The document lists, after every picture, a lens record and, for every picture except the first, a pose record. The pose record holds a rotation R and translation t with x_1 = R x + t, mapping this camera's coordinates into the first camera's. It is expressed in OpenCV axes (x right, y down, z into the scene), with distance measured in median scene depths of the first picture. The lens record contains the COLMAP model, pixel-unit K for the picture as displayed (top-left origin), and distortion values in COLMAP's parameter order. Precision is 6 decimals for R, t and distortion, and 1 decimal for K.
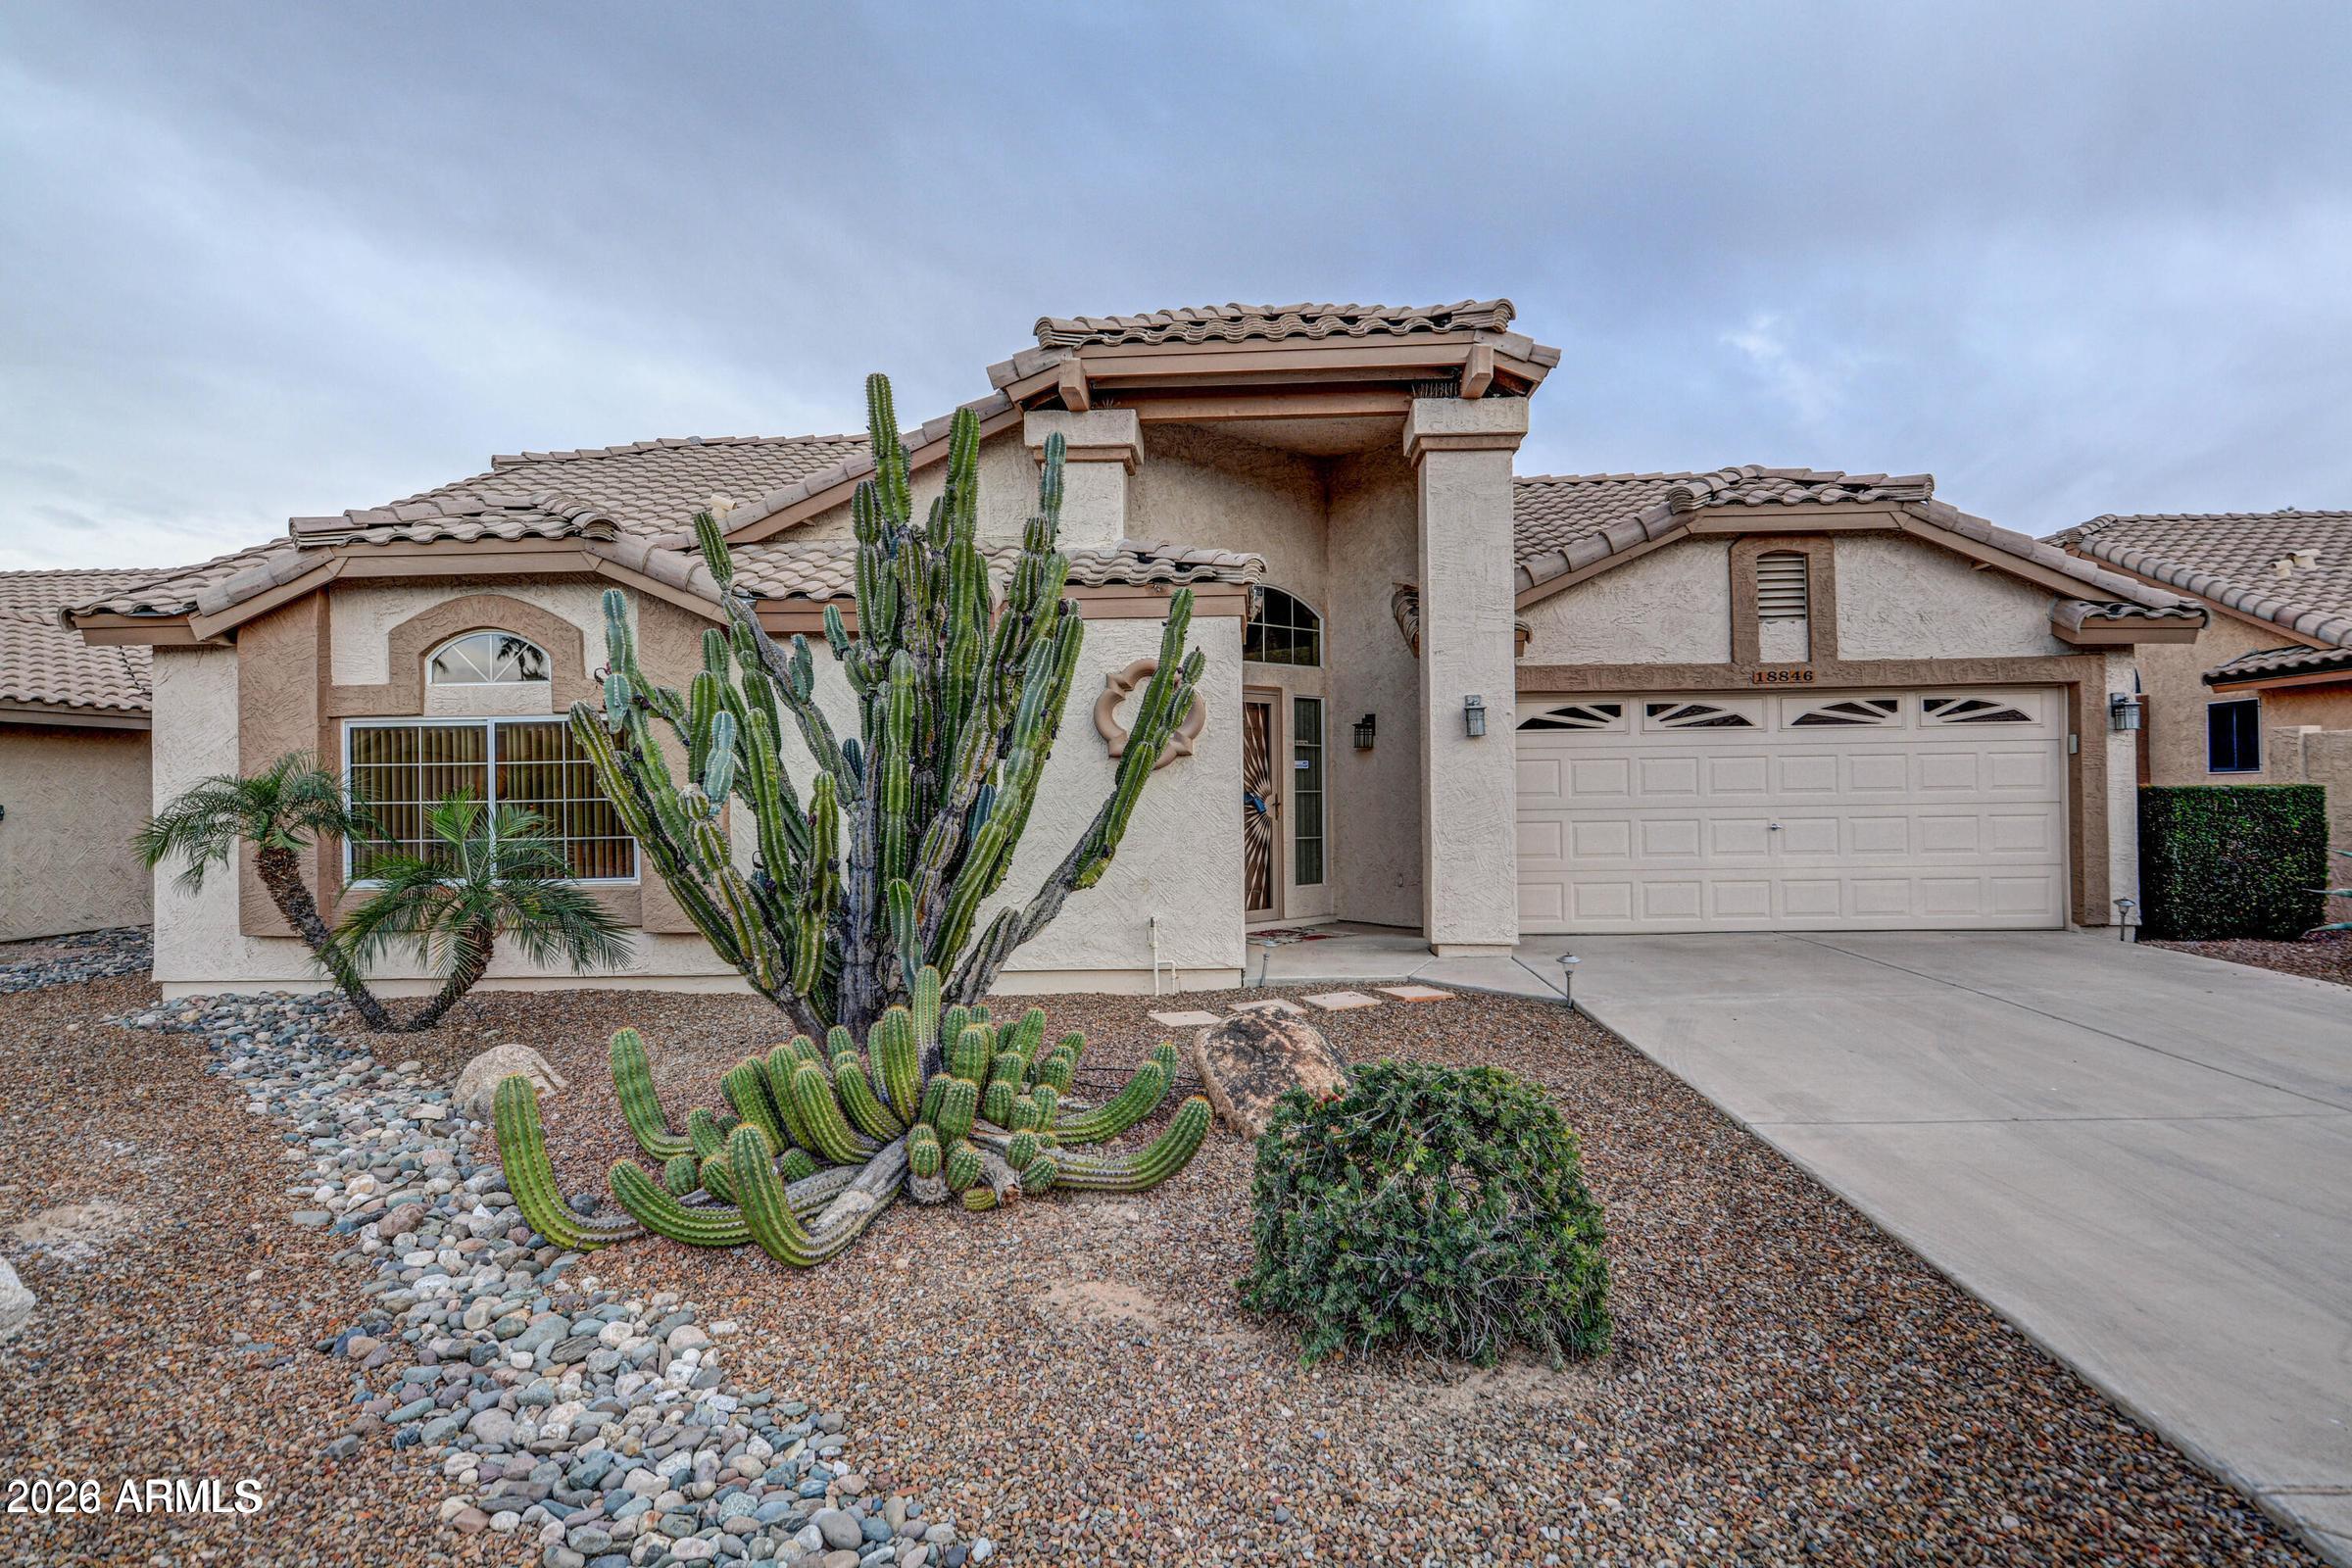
lens RADIAL K [[1306.5, 0, 1176.0], [0, 1306.5, 784.0], [0, 0, 1]] dist [0.000509, -0.000224]
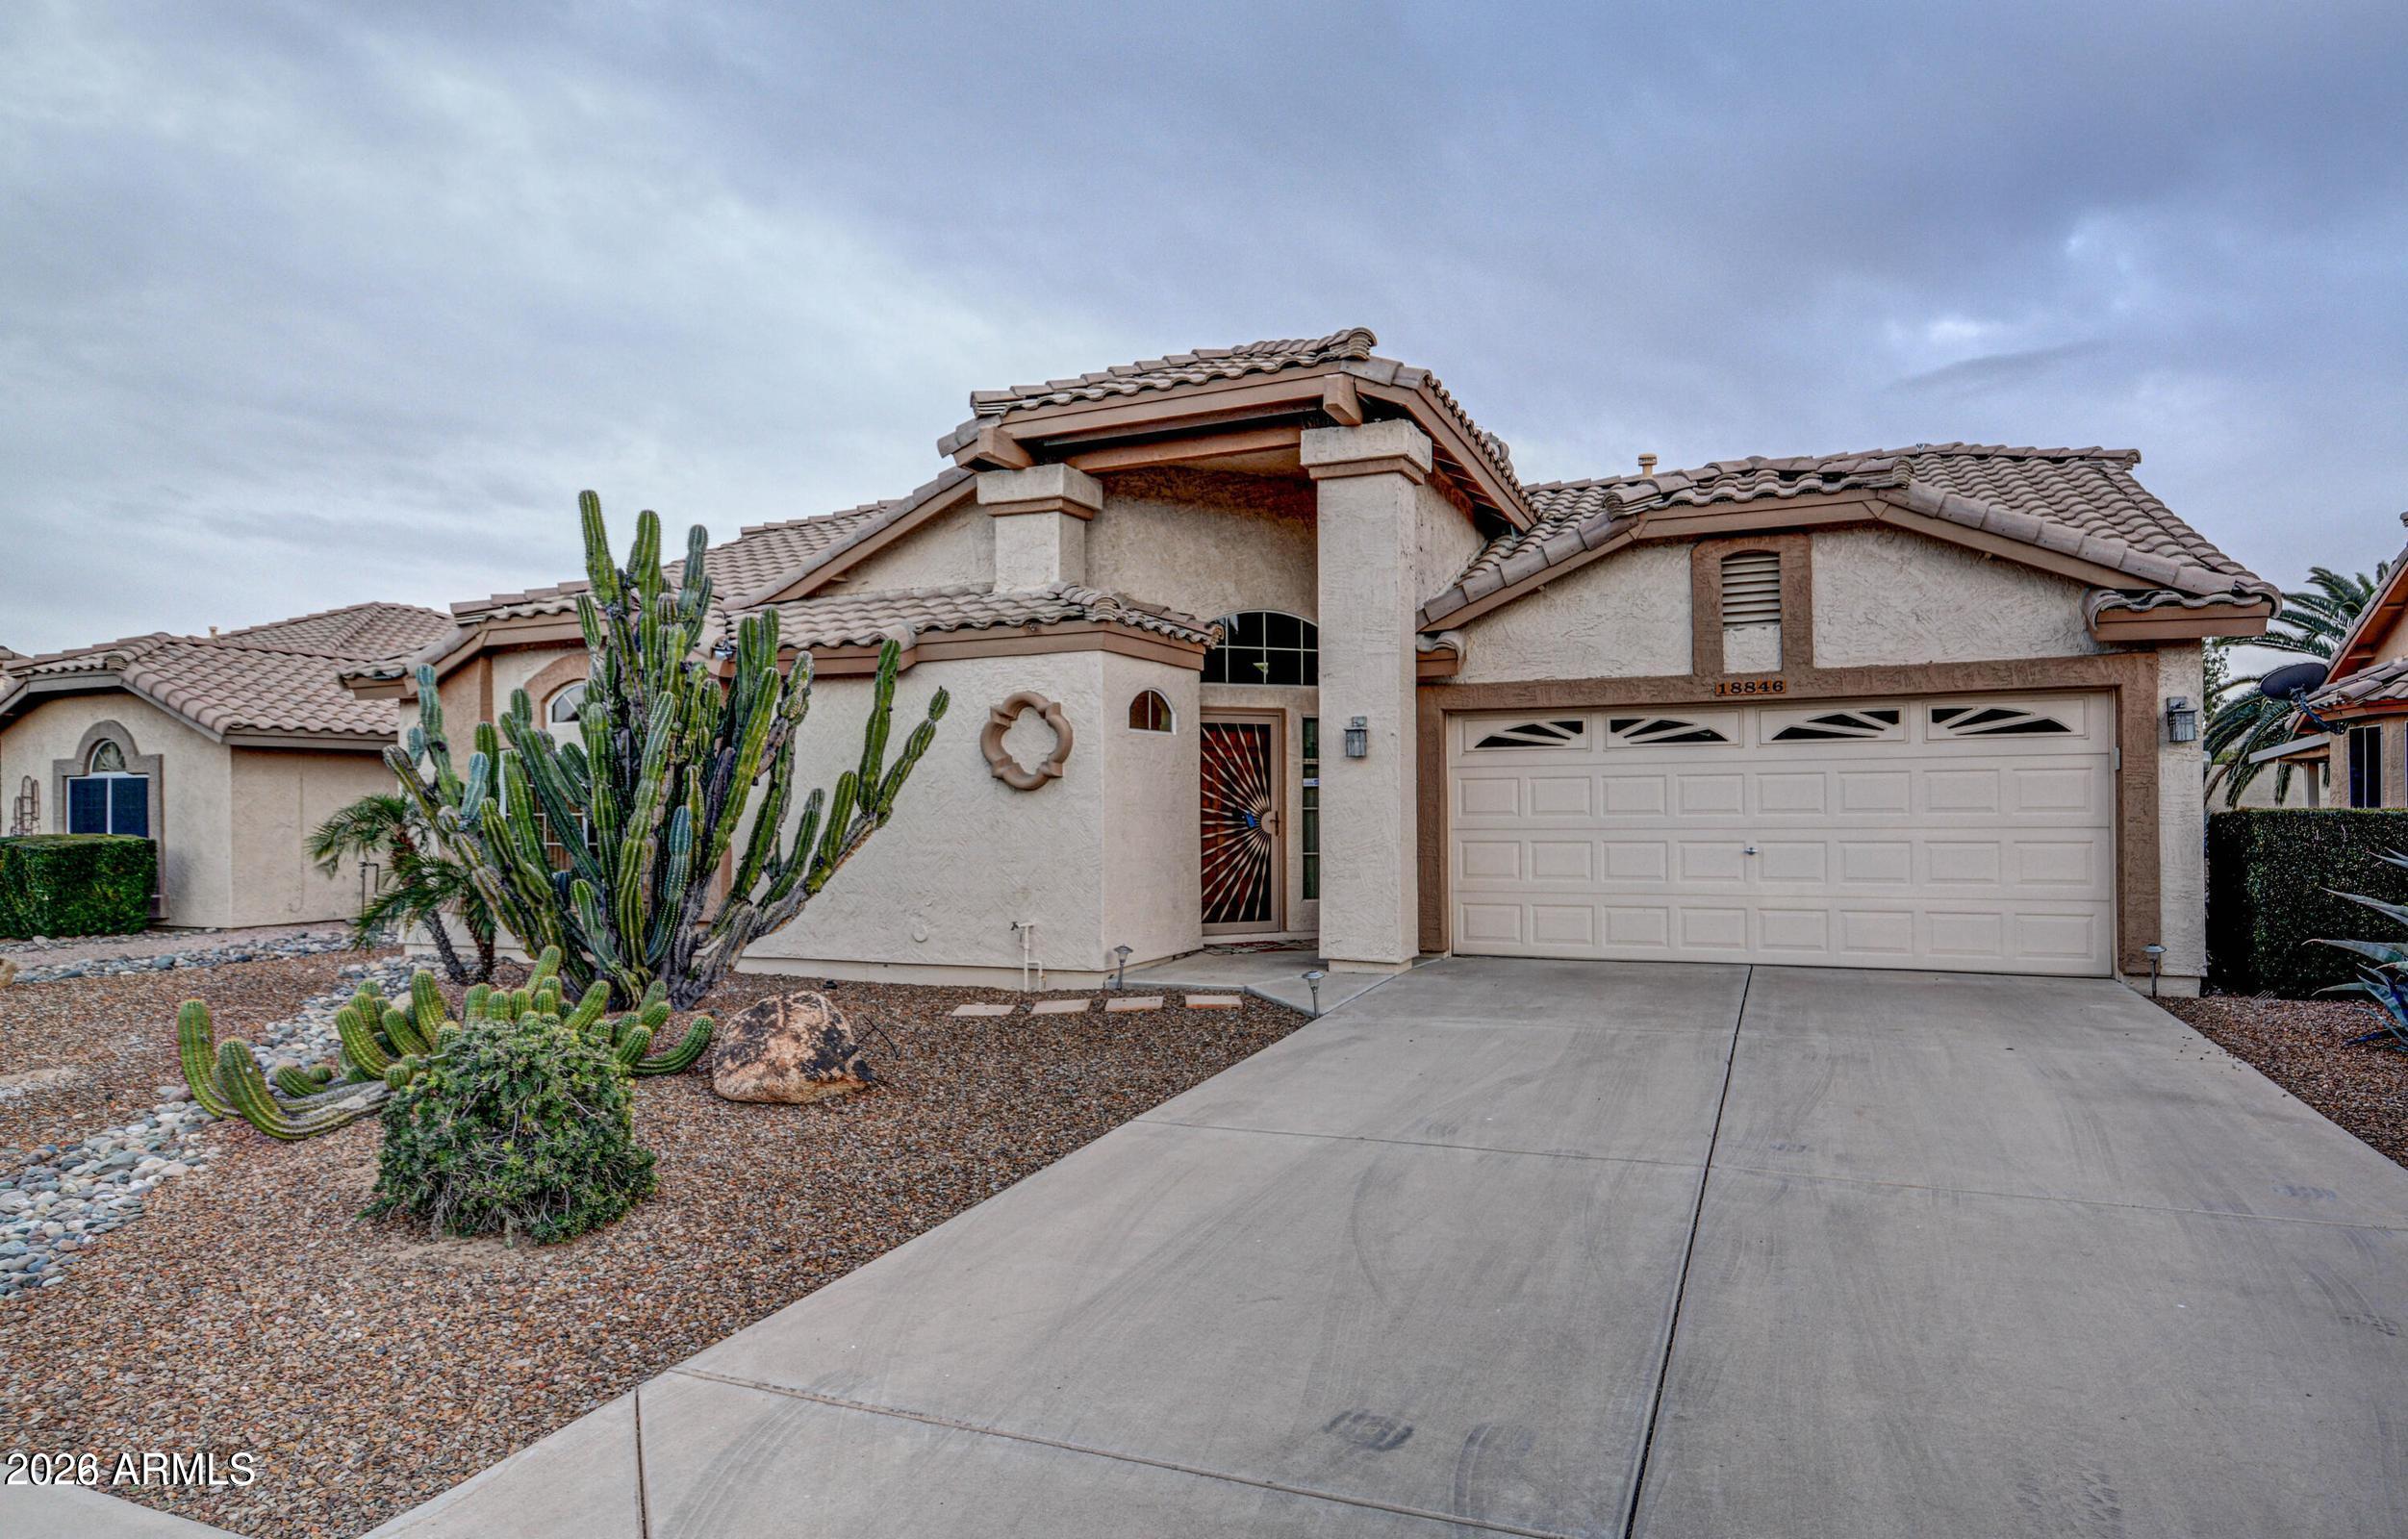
lens RADIAL K [[1327.6, 0, 1204.6], [0, 1327.6, 798.7], [0, 0, 1]] dist [-0.000616, 0.000150]
pose [[0.936670, 0.003154, -0.350199, 0.436851], [-0.001890, 0.999990, 0.003949, -0.007027], [0.350208, -0.003037, 0.936667, -0.010416]]
